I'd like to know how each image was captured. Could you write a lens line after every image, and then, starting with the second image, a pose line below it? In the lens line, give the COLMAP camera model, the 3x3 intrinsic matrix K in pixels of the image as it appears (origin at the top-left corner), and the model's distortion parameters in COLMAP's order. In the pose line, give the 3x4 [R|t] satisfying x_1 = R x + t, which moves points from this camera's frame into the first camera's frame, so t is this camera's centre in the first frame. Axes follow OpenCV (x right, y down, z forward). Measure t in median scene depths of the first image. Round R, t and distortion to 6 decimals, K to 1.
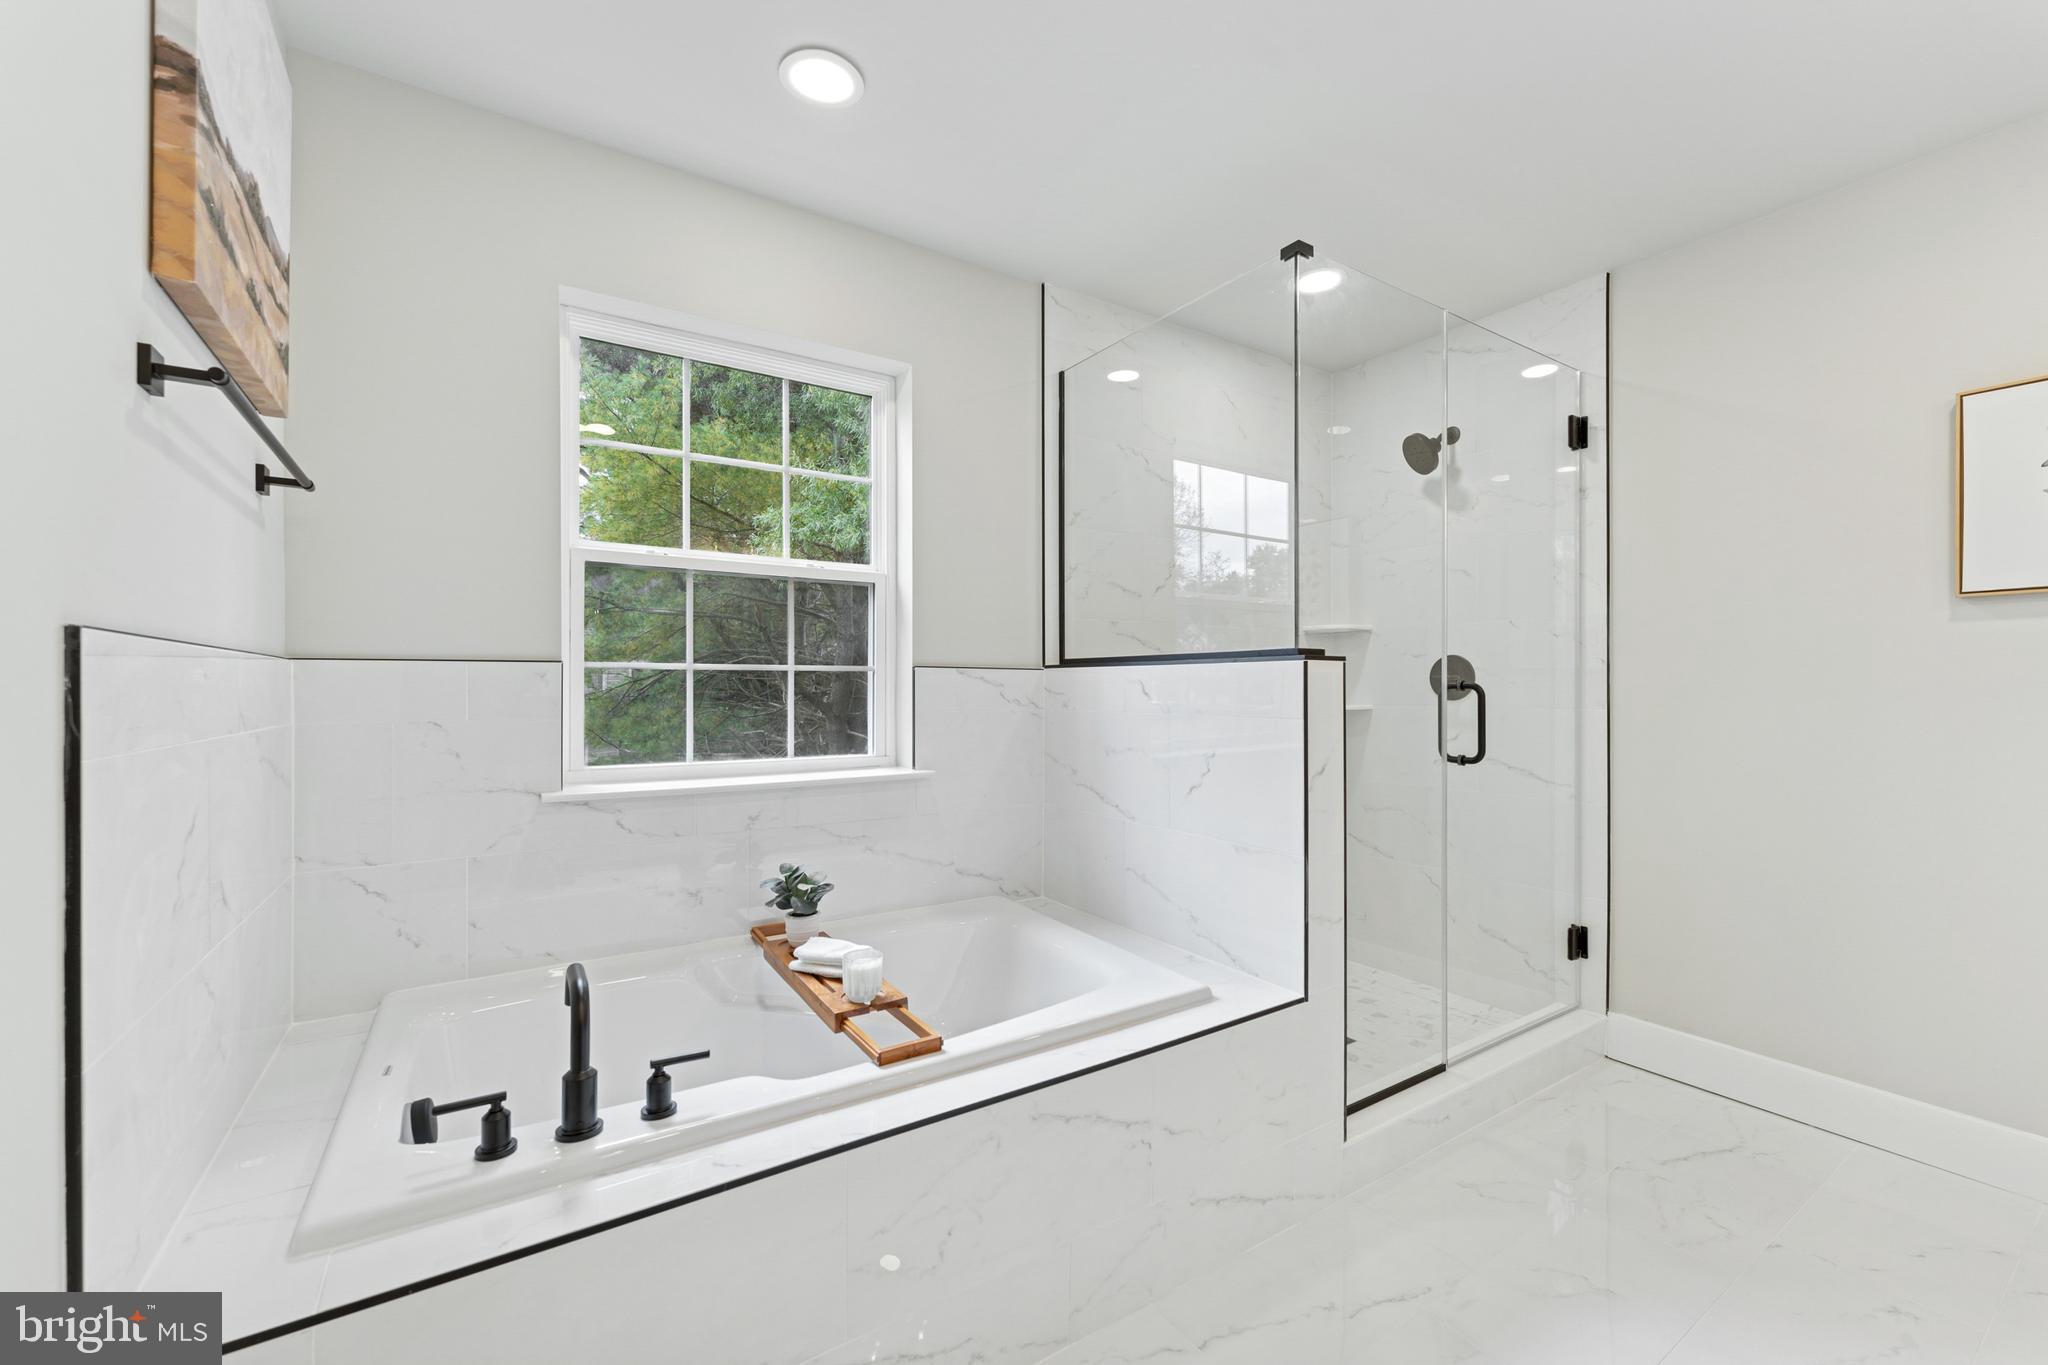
lens RADIAL K [[827.6, 0, 1025.4], [0, 827.6, 690.8], [0, 0, 1]] dist [0.001844, -0.001092]
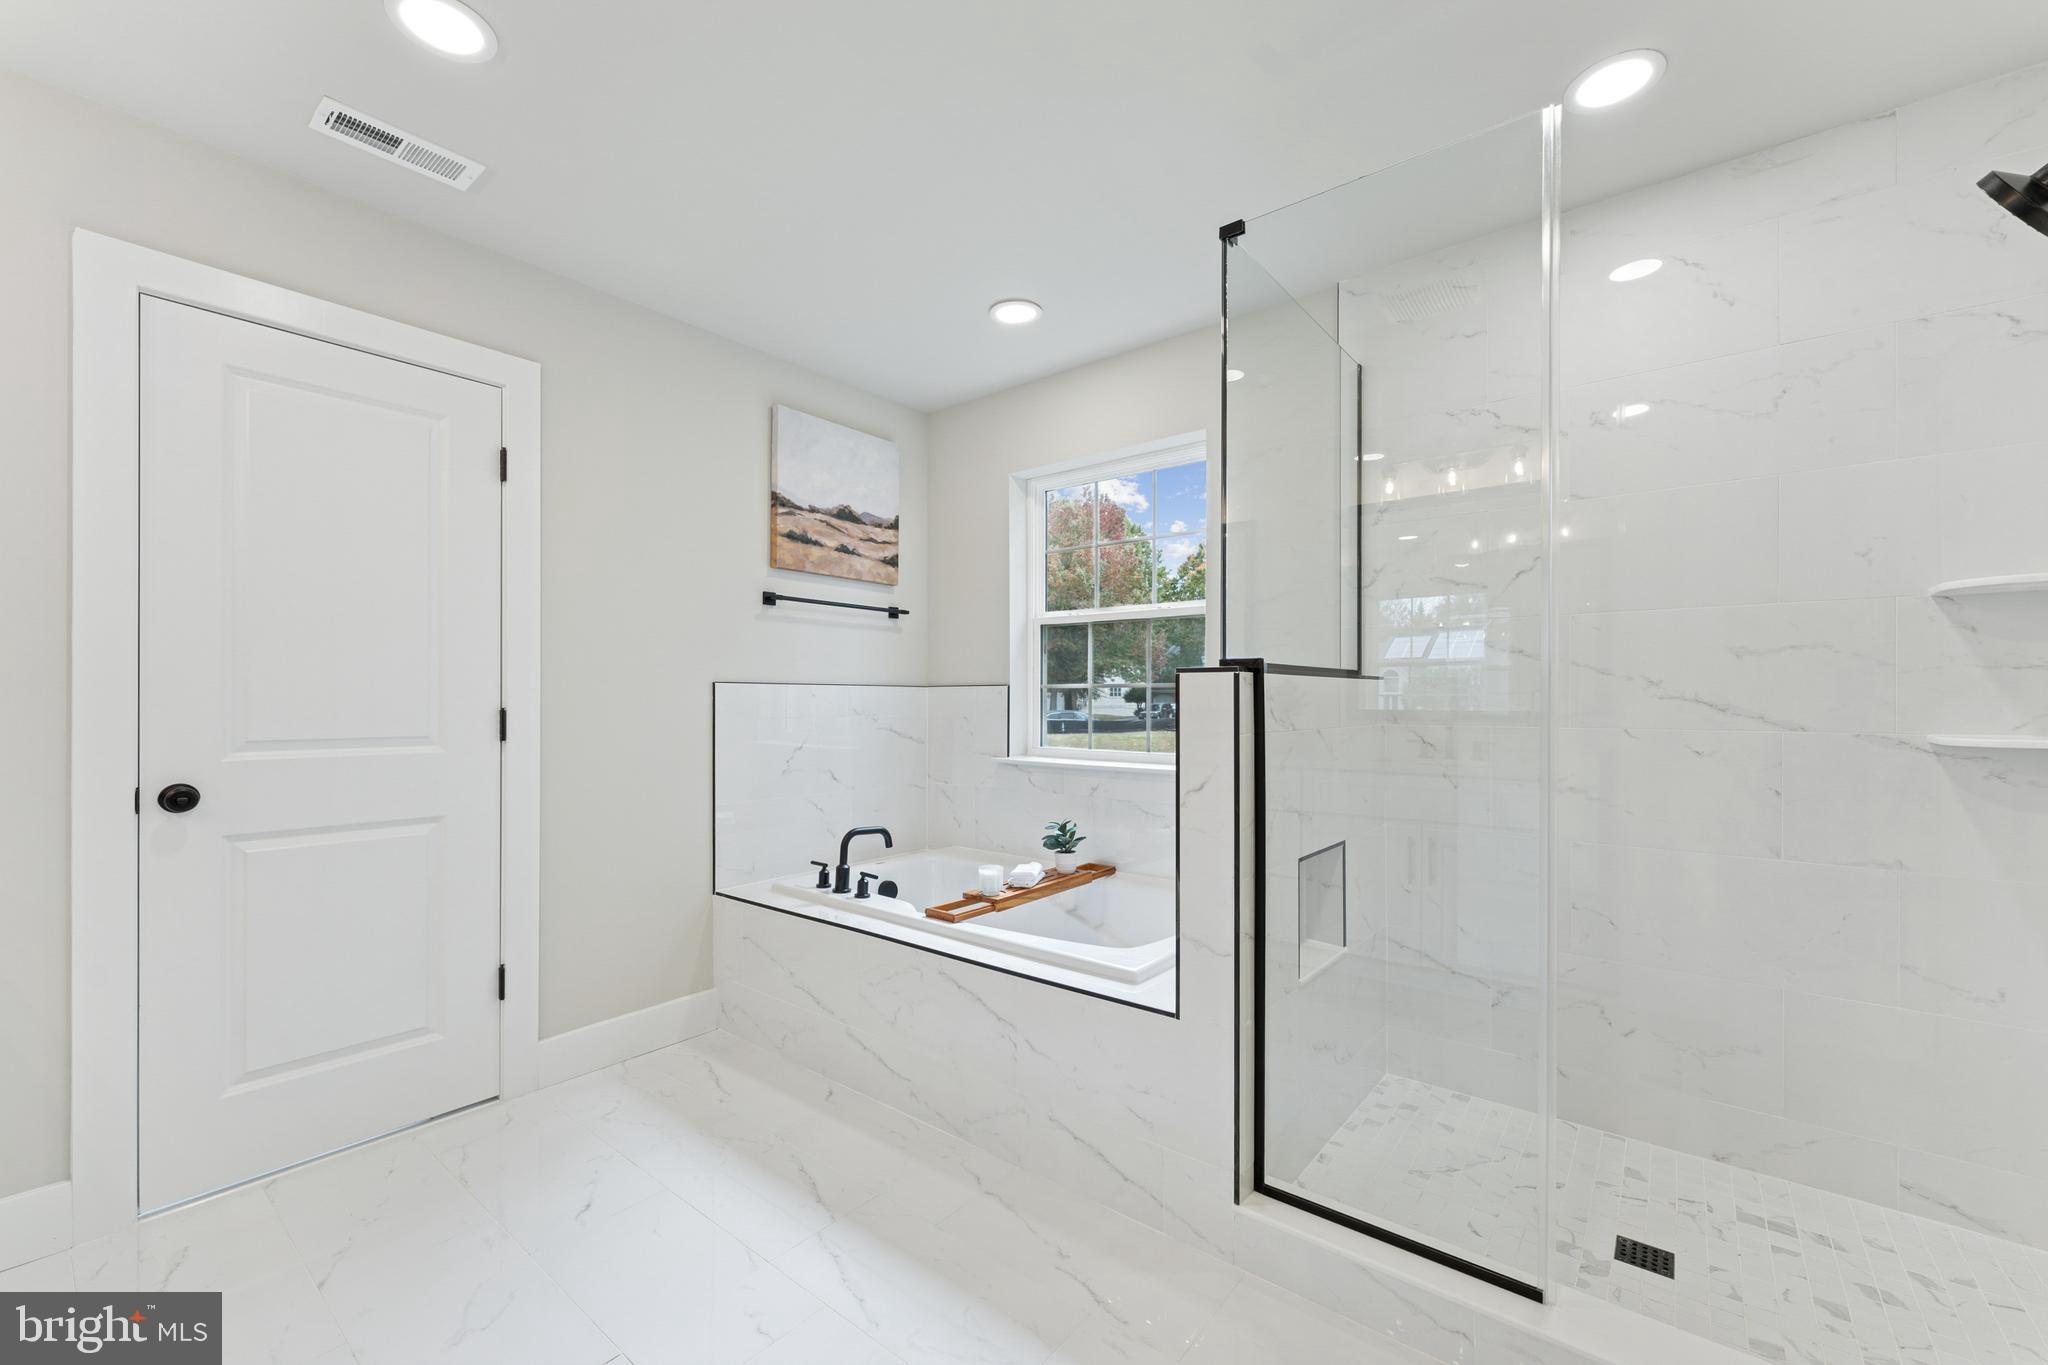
lens RADIAL K [[827.6, 0, 1030.6], [0, 827.6, 700.6], [0, 0, 1]] dist [0.001844, -0.001092]
pose [[0.309785, 0.002931, -0.950802, 1.268963], [-0.005467, 0.999984, 0.001301, -0.004522], [0.950791, 0.004795, 0.309796, 0.546584]]
